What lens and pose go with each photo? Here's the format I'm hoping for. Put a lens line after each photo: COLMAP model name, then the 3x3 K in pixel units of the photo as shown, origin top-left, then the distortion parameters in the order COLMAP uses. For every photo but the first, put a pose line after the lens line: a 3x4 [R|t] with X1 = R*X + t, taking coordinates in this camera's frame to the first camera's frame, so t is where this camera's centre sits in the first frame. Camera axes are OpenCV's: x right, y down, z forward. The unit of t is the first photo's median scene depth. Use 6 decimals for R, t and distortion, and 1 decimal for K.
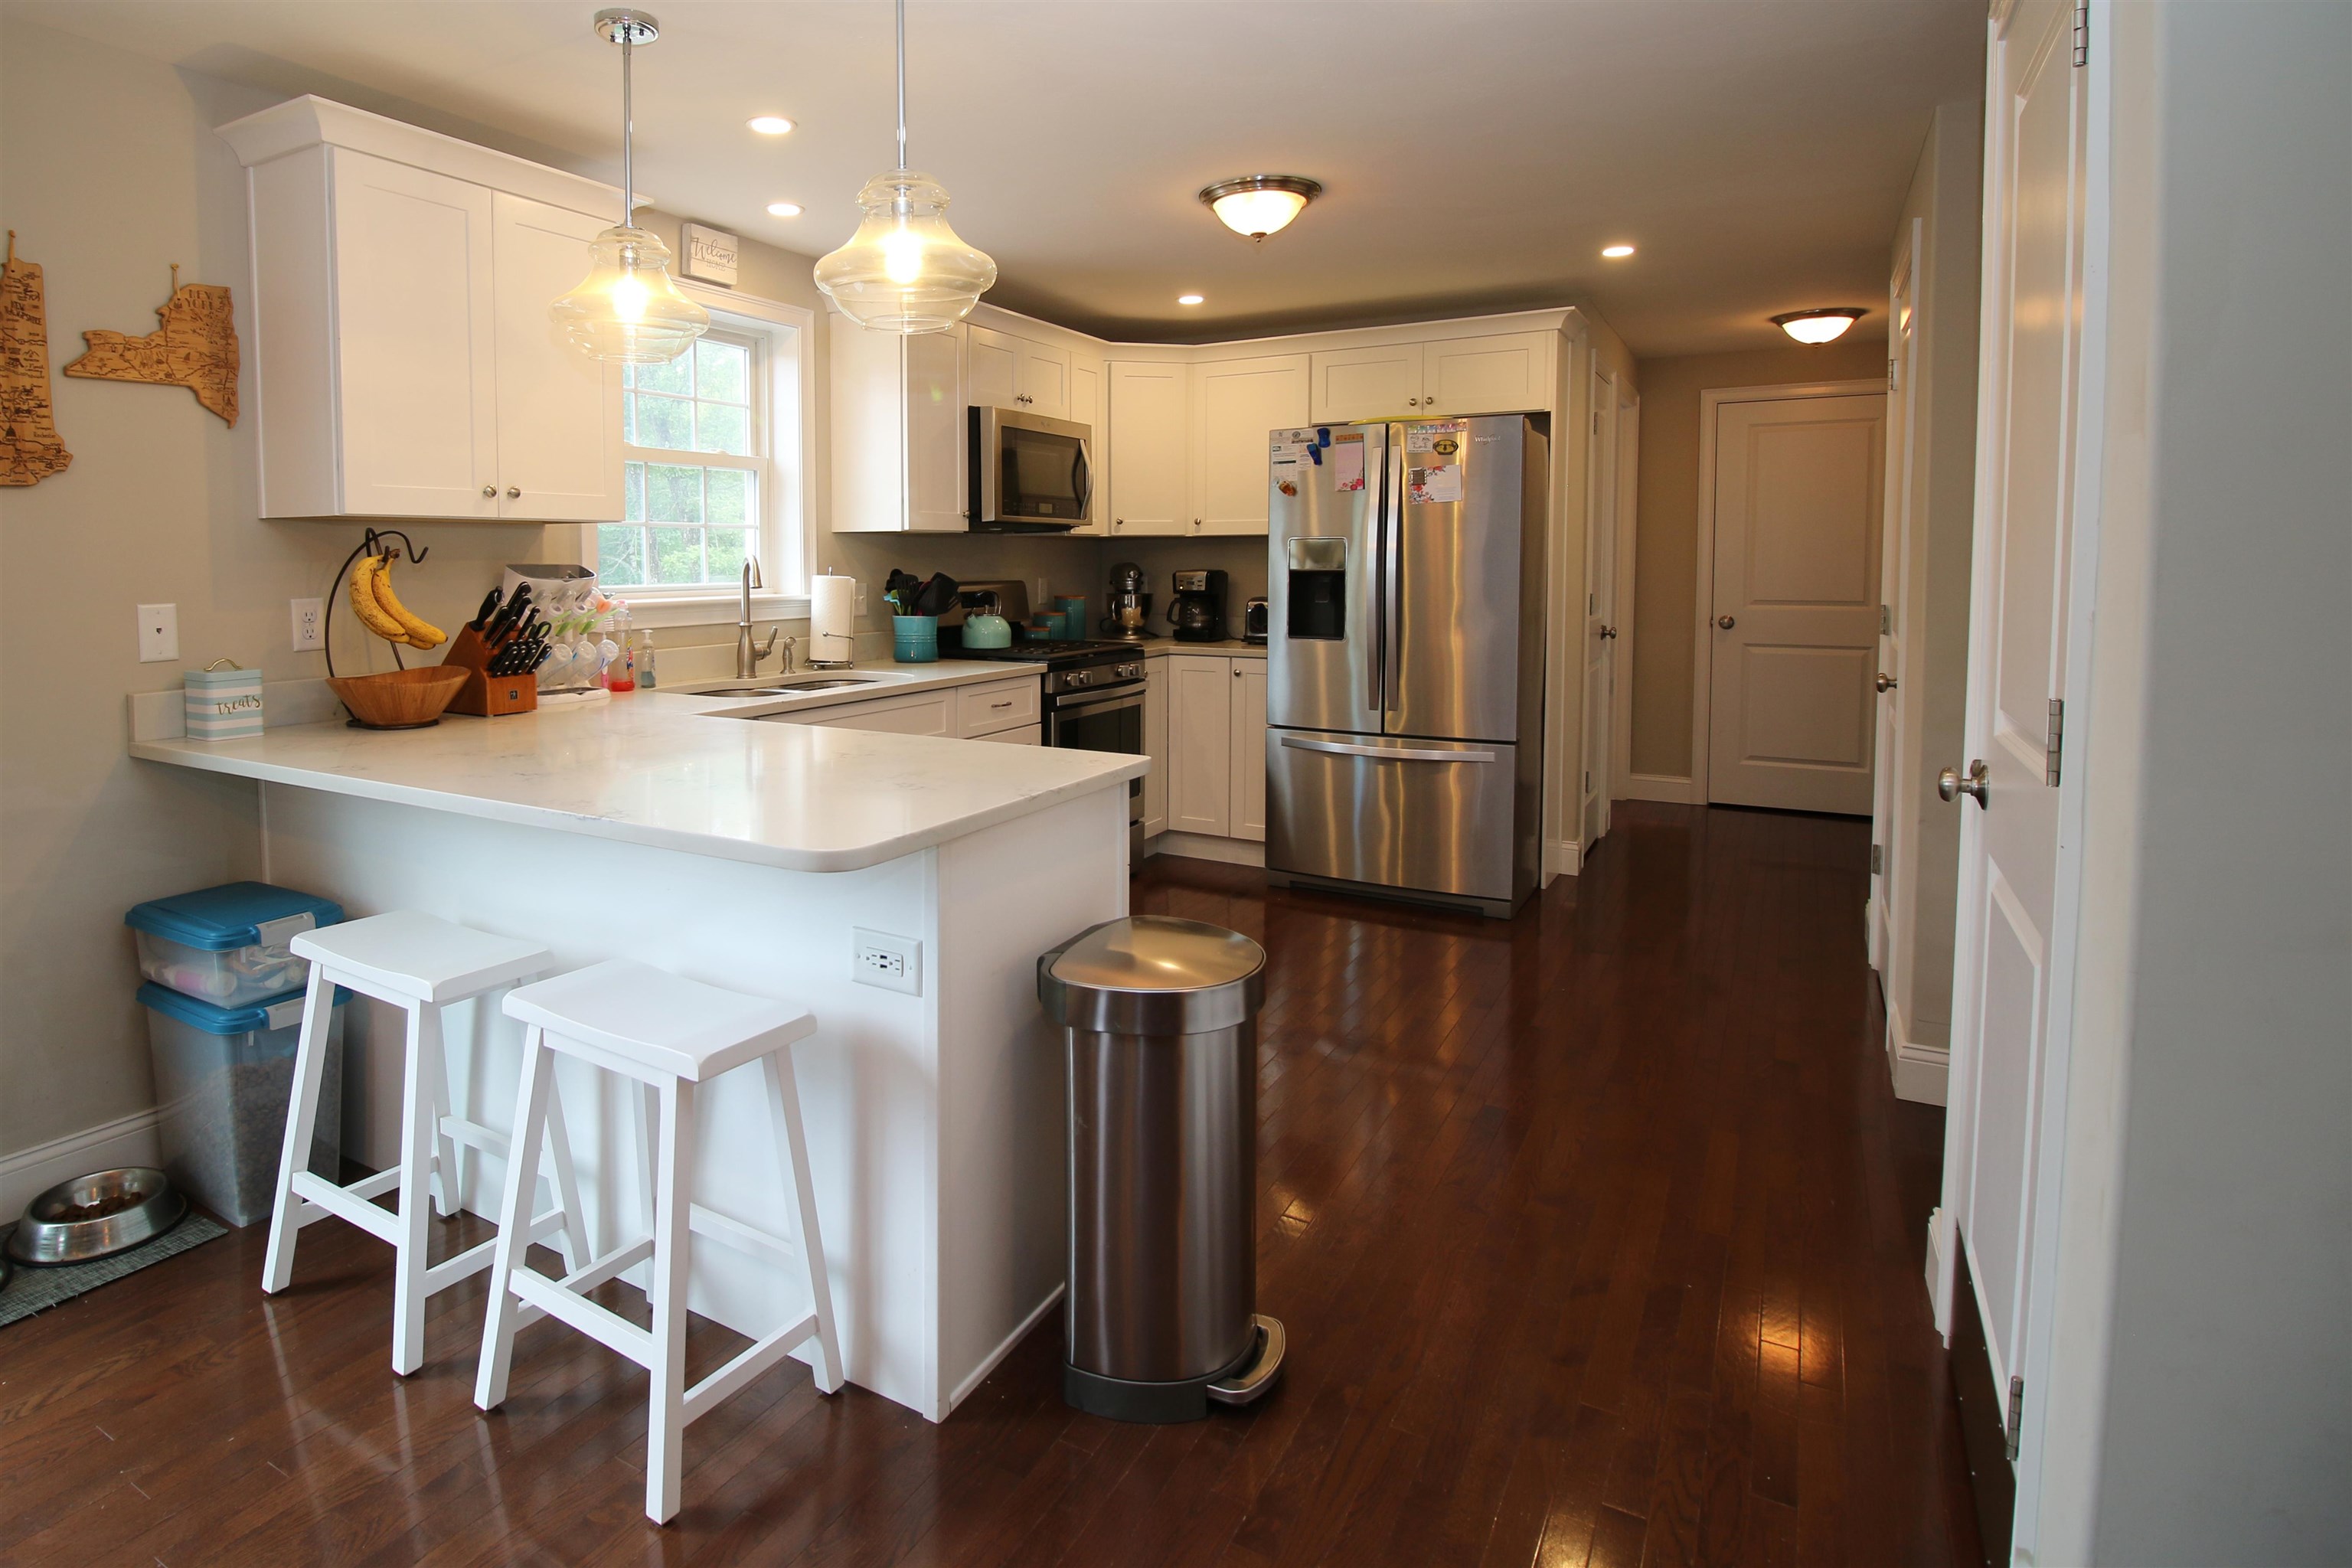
lens RADIAL K [[1094.0, 0, 1072.5], [0, 1094.0, 624.9], [0, 0, 1]] dist [-0.010048, -0.000503]
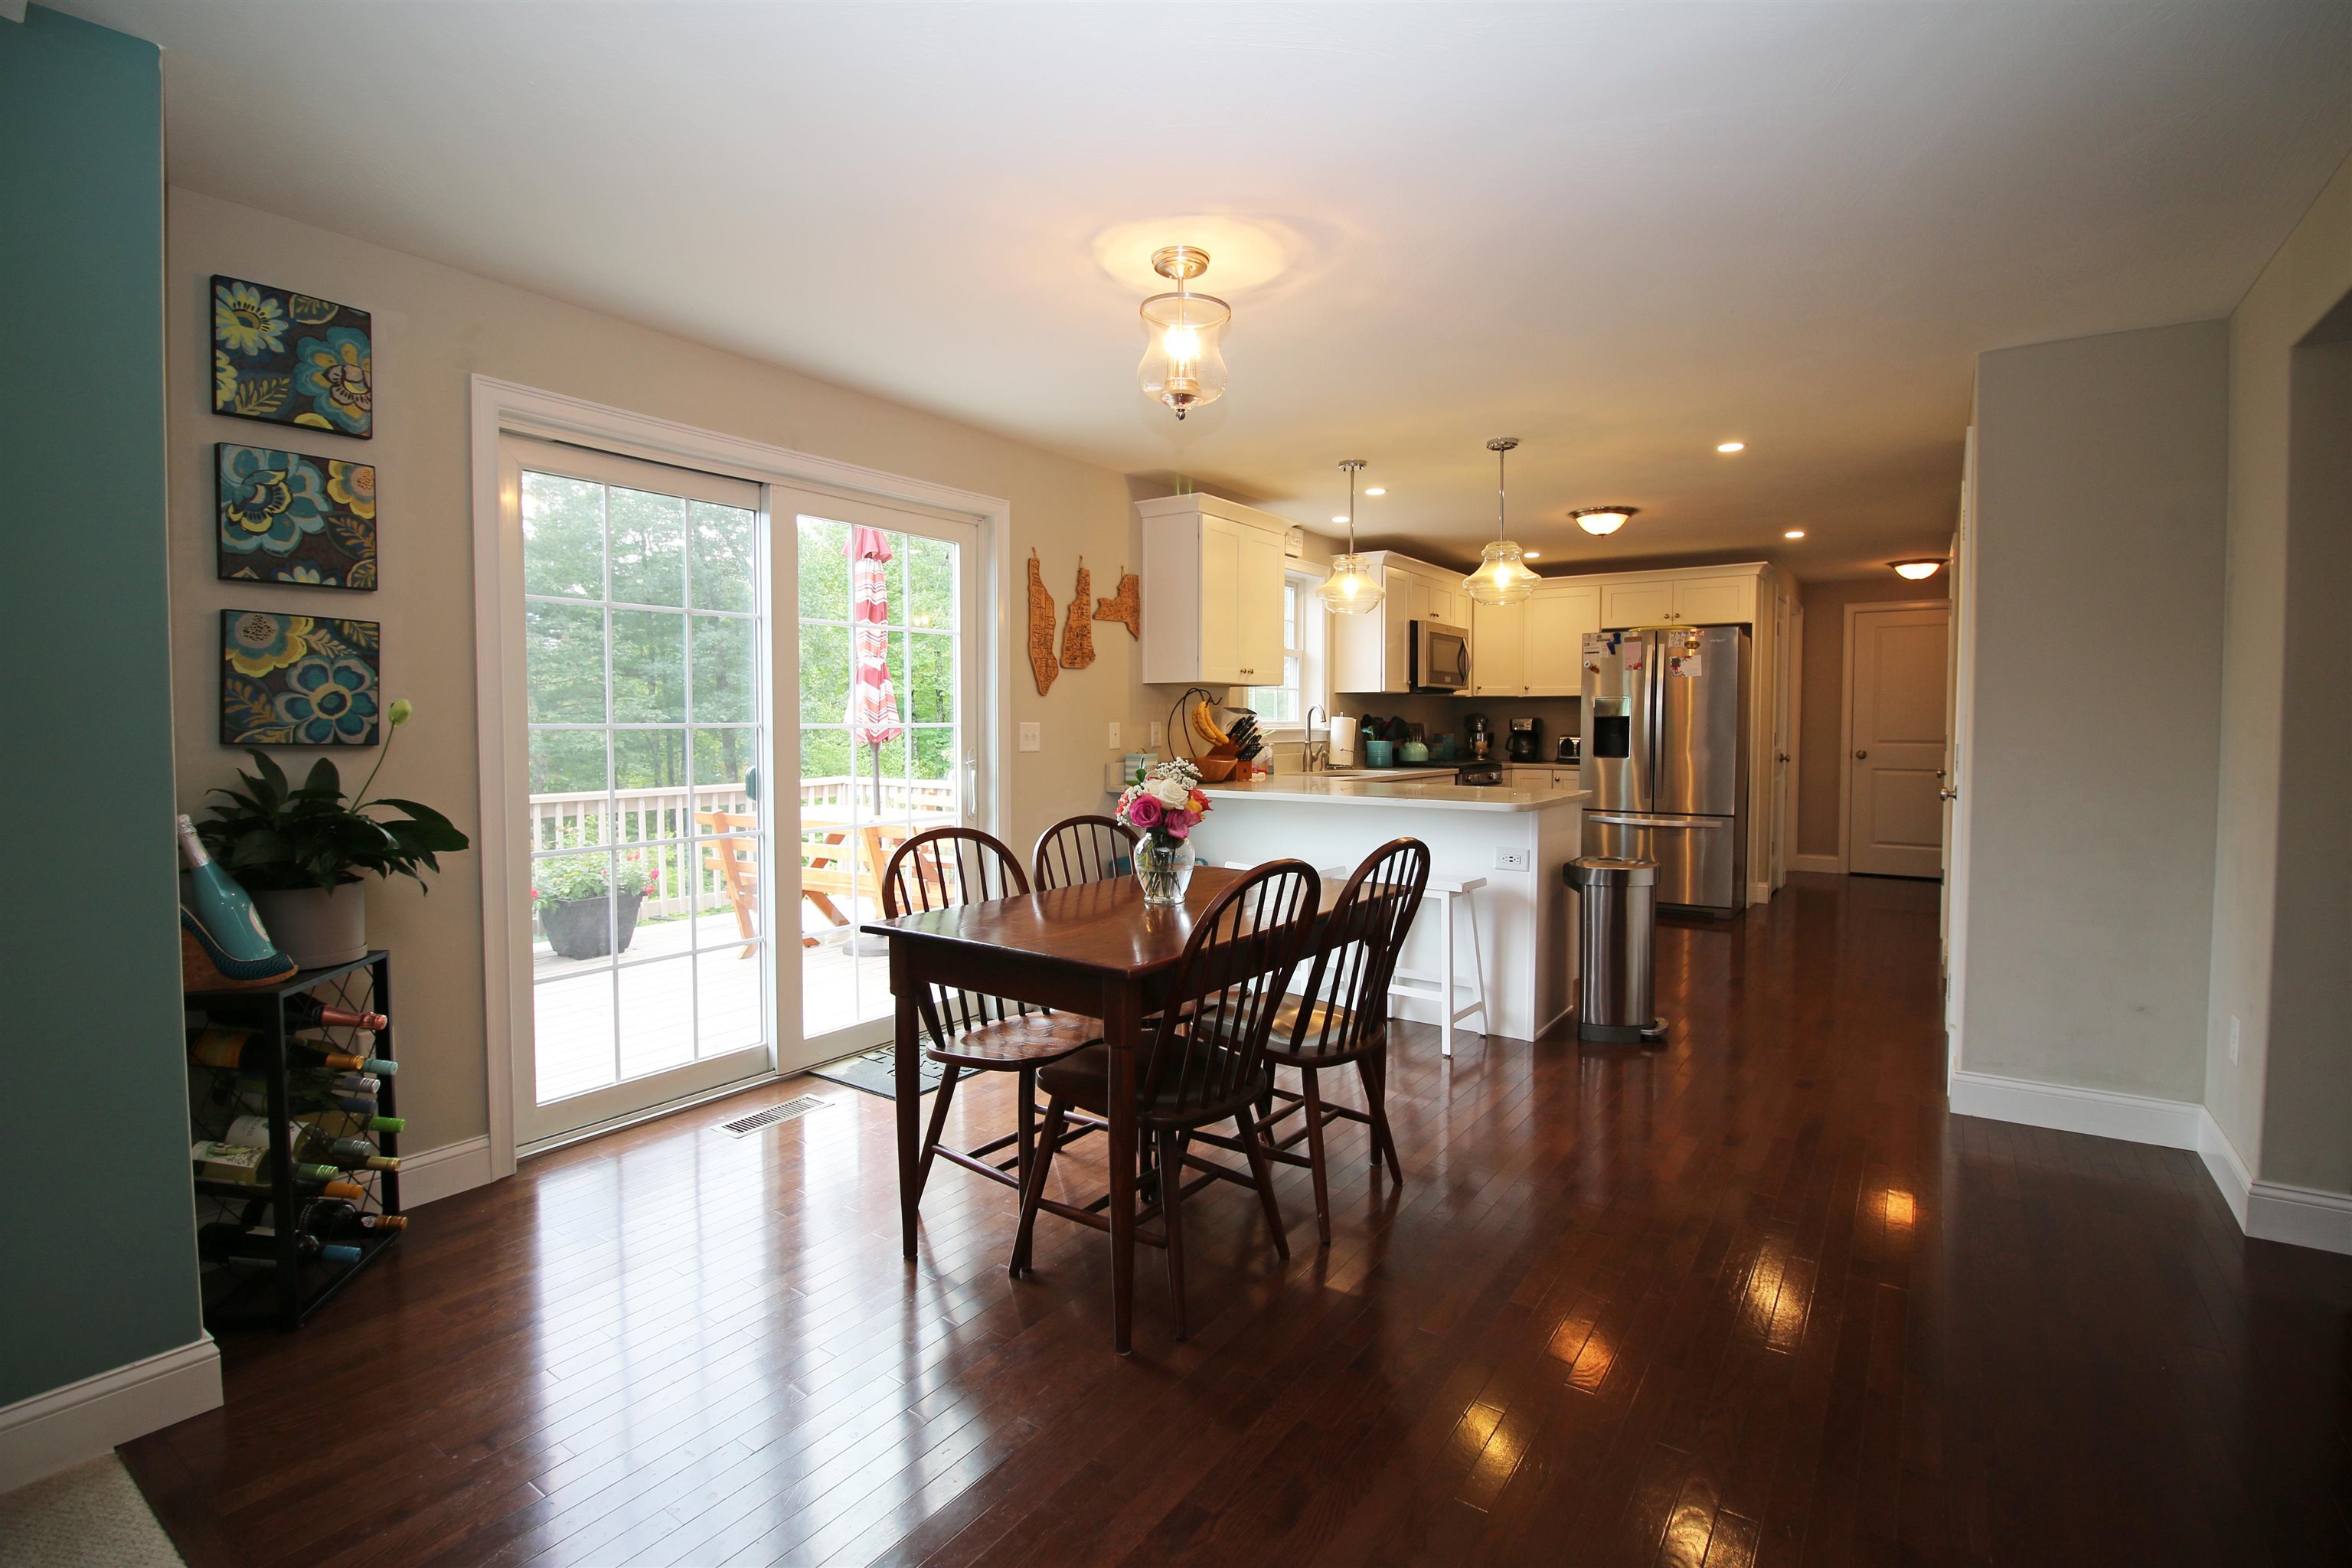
lens RADIAL K [[1094.0, 0, 1172.4], [0, 1094.0, 776.8], [0, 0, 1]] dist [-0.010048, -0.000503]
pose [[0.999333, 0.006892, -0.035853, -0.406056], [-0.007398, 0.999875, -0.014009, 0.073939], [0.035752, 0.014265, 0.999259, -0.732524]]
